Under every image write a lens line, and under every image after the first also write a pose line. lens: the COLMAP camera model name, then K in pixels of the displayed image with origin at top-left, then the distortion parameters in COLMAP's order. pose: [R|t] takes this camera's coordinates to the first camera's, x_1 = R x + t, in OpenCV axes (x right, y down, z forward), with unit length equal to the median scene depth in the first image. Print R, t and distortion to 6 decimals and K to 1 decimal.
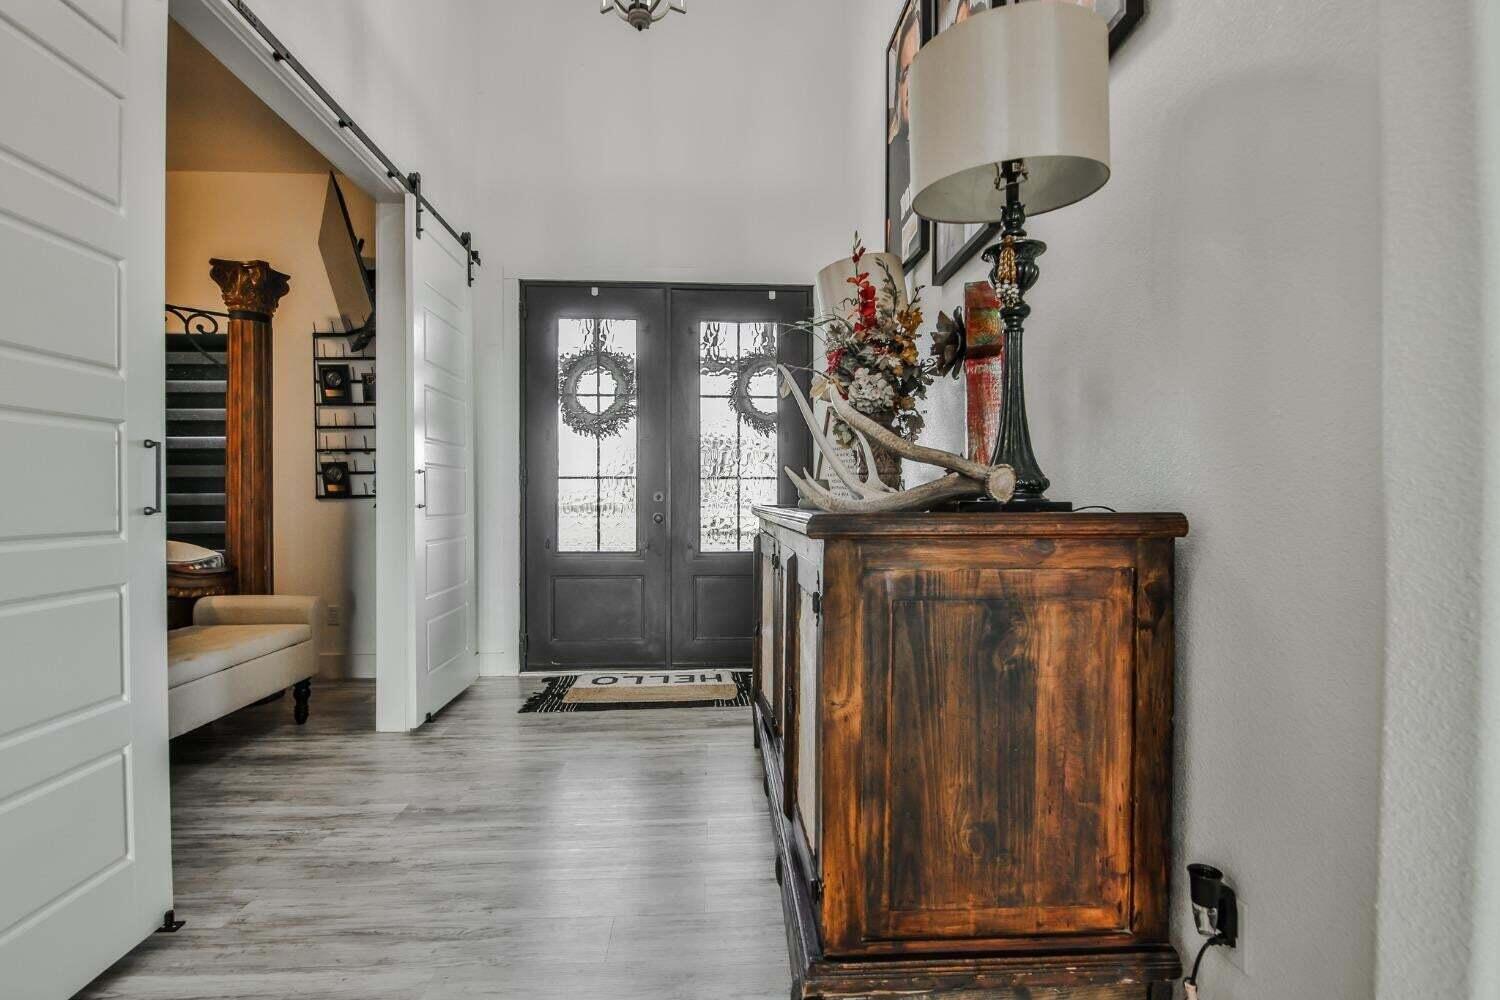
lens RADIAL K [[697.5, 0, 746.7], [0, 697.5, 502.9], [0, 0, 1]] dist [0.000512, -0.011198]
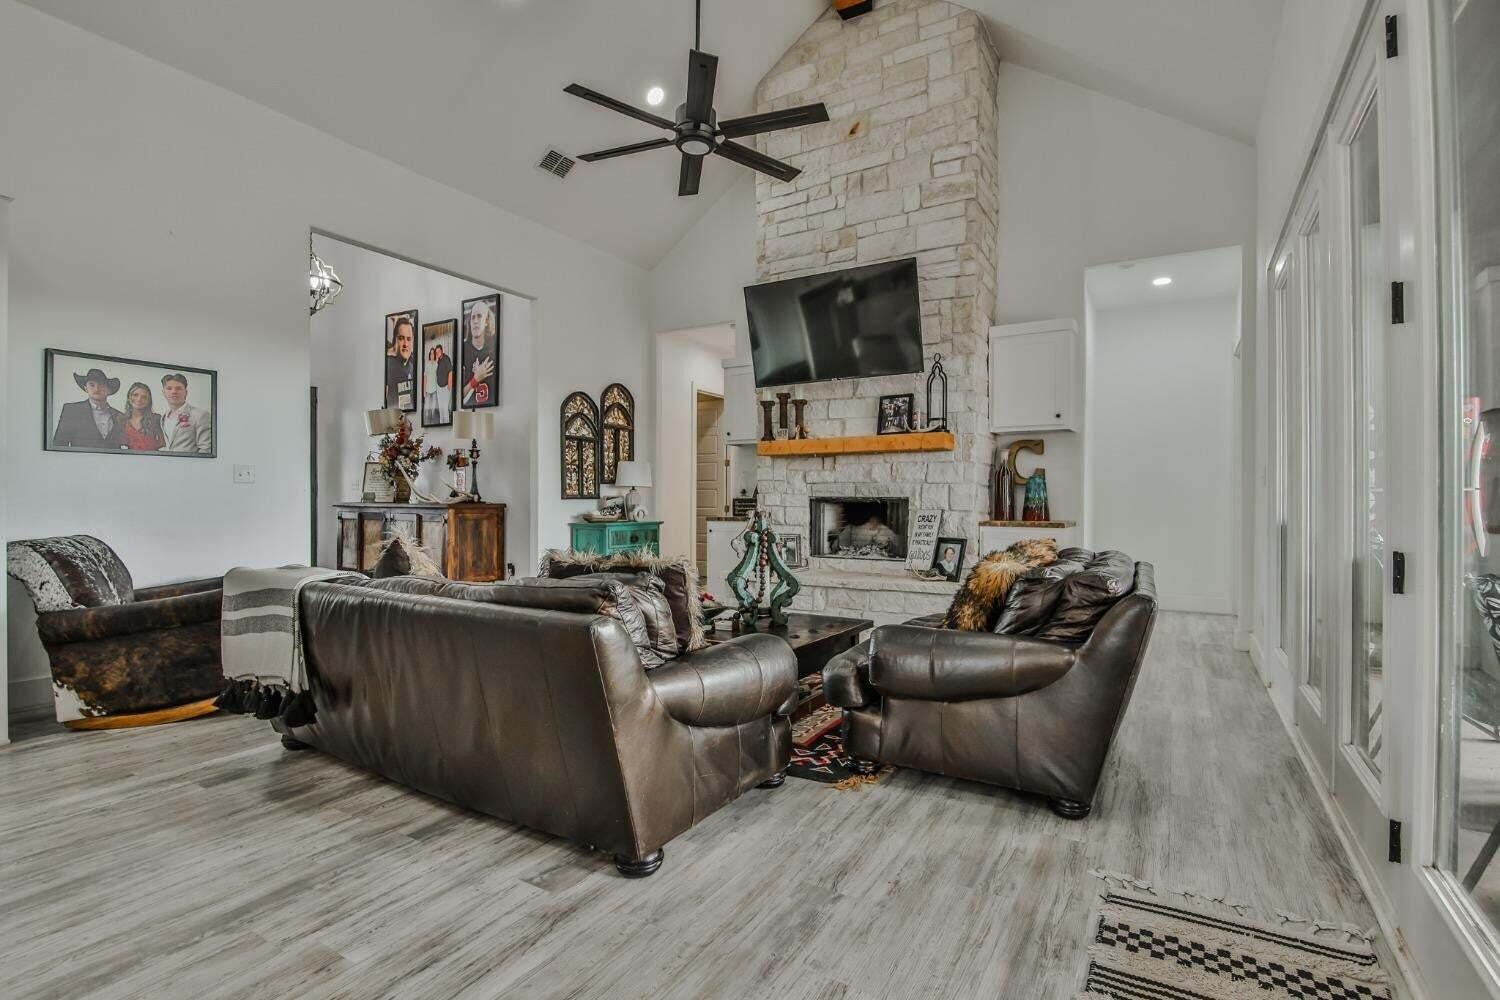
lens RADIAL K [[697.5, 0, 746.7], [0, 697.5, 502.9], [0, 0, 1]] dist [0.000512, -0.011198]
pose [[0.572084, 0.000289, 0.820195, -0.937254], [-0.000273, 1.000000, -0.000163, 0.003487], [-0.820195, -0.000131, 0.572084, -1.242181]]
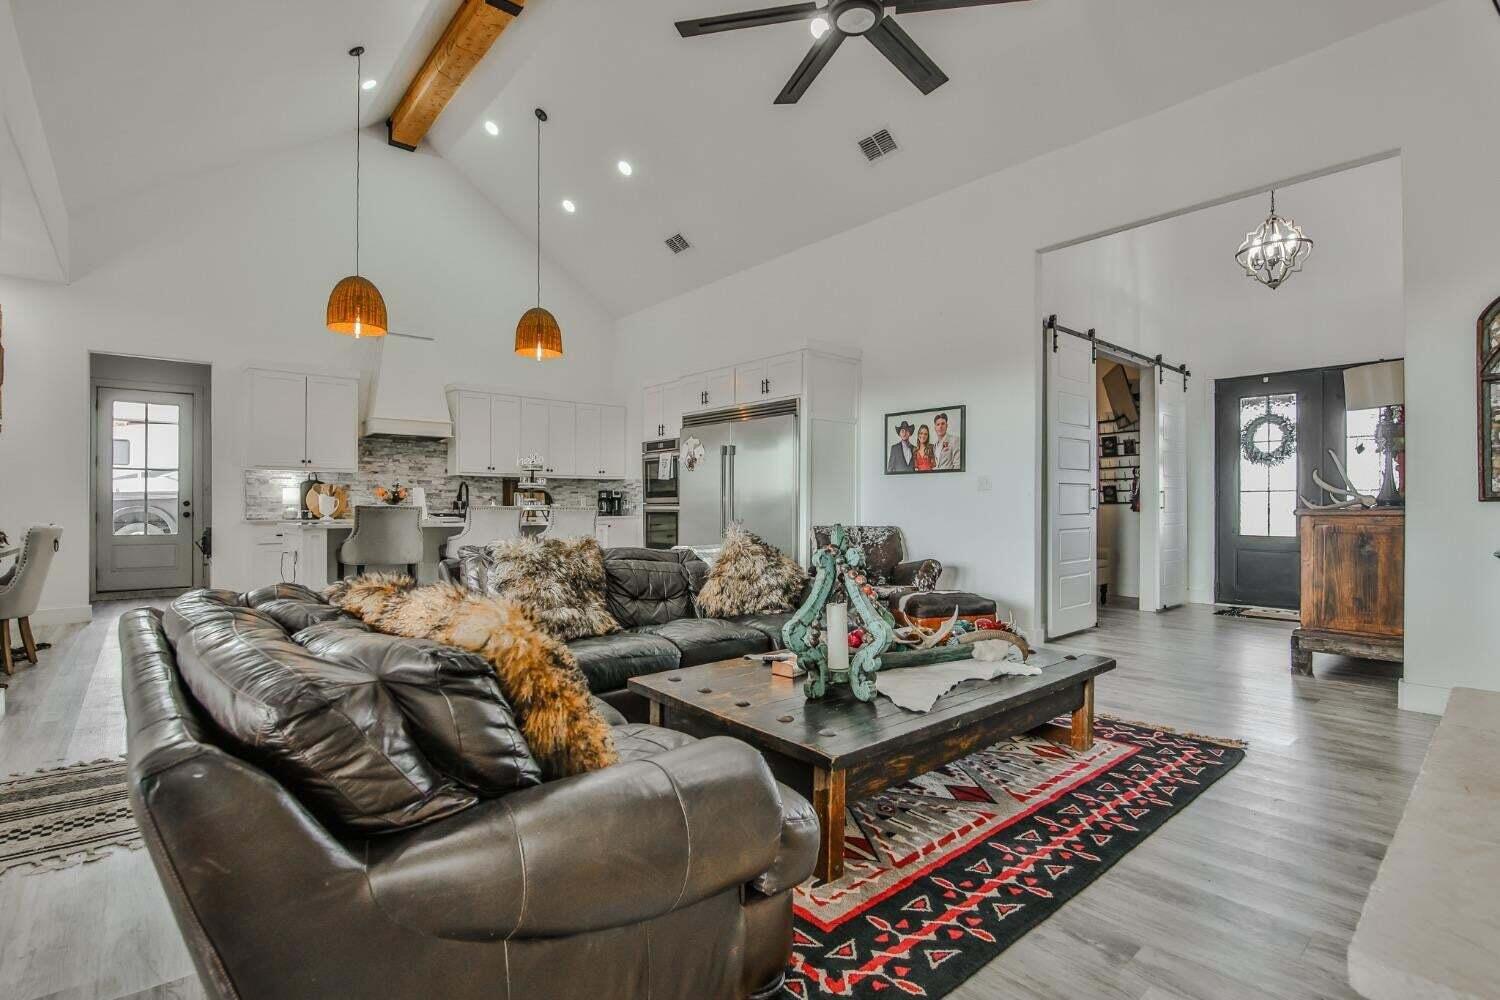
lens RADIAL K [[697.5, 0, 746.7], [0, 697.5, 502.9], [0, 0, 1]] dist [0.000512, -0.011198]
pose [[0.608512, 0.000052, -0.793545, 0.396691], [-0.004659, 0.999983, -0.003507, 0.003179], [0.793531, 0.005831, 0.608502, -1.142738]]
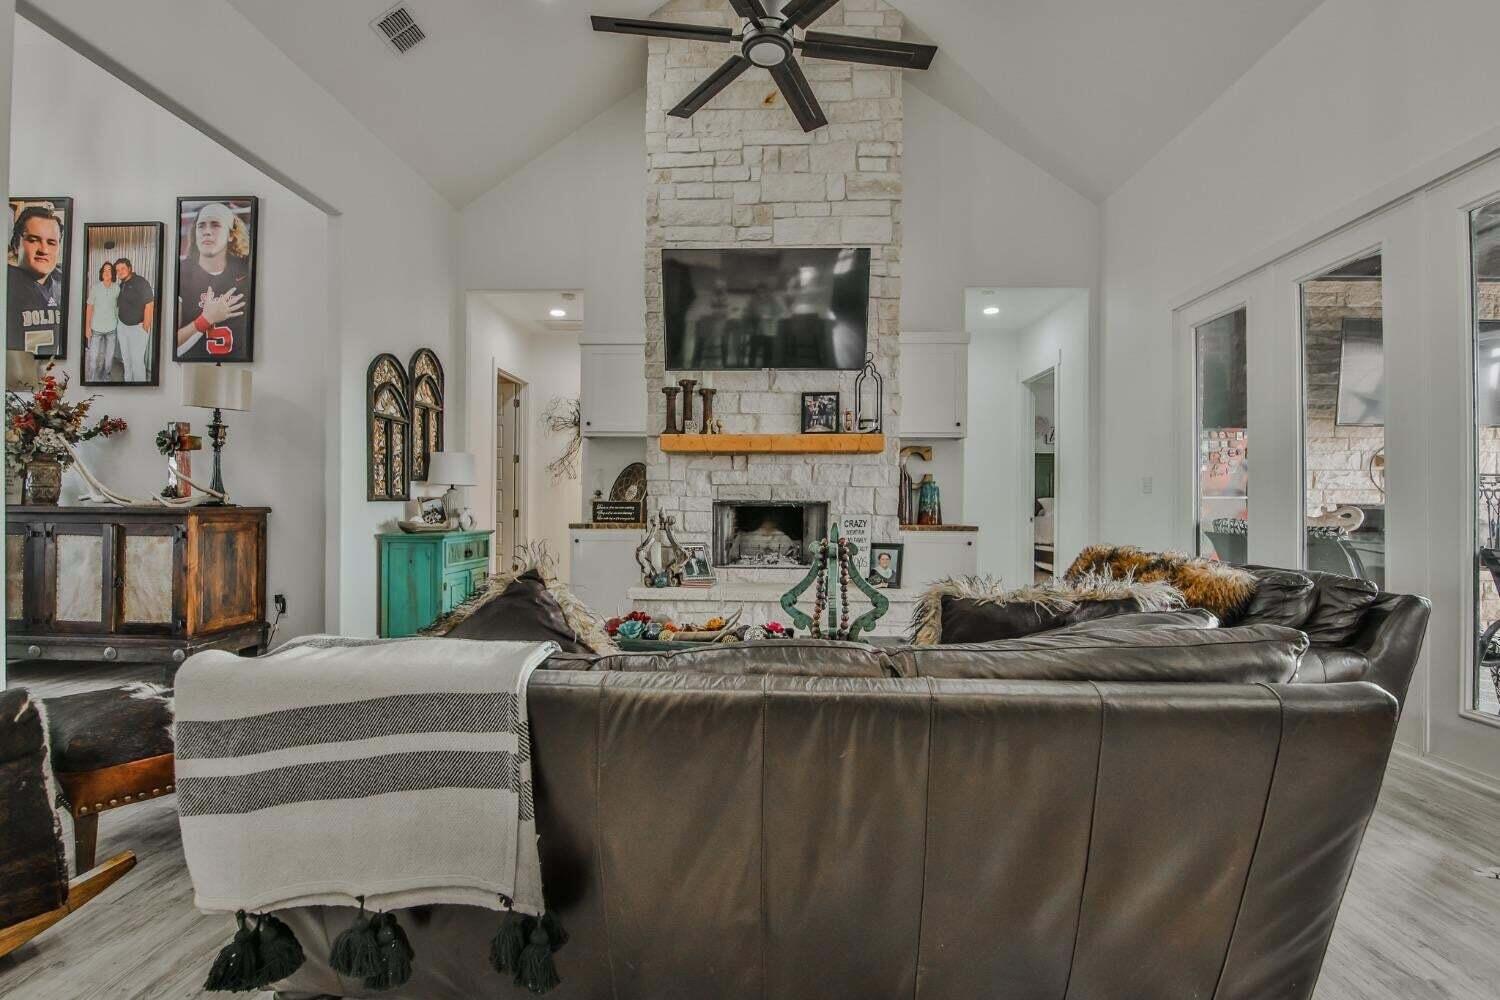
lens RADIAL K [[697.5, 0, 746.7], [0, 697.5, 502.9], [0, 0, 1]] dist [0.000512, -0.011198]
pose [[0.105716, 0.005061, 0.994384, -0.939350], [-0.002252, 0.999986, -0.004850, 0.001663], [-0.994394, -0.001727, 0.105726, -0.650723]]
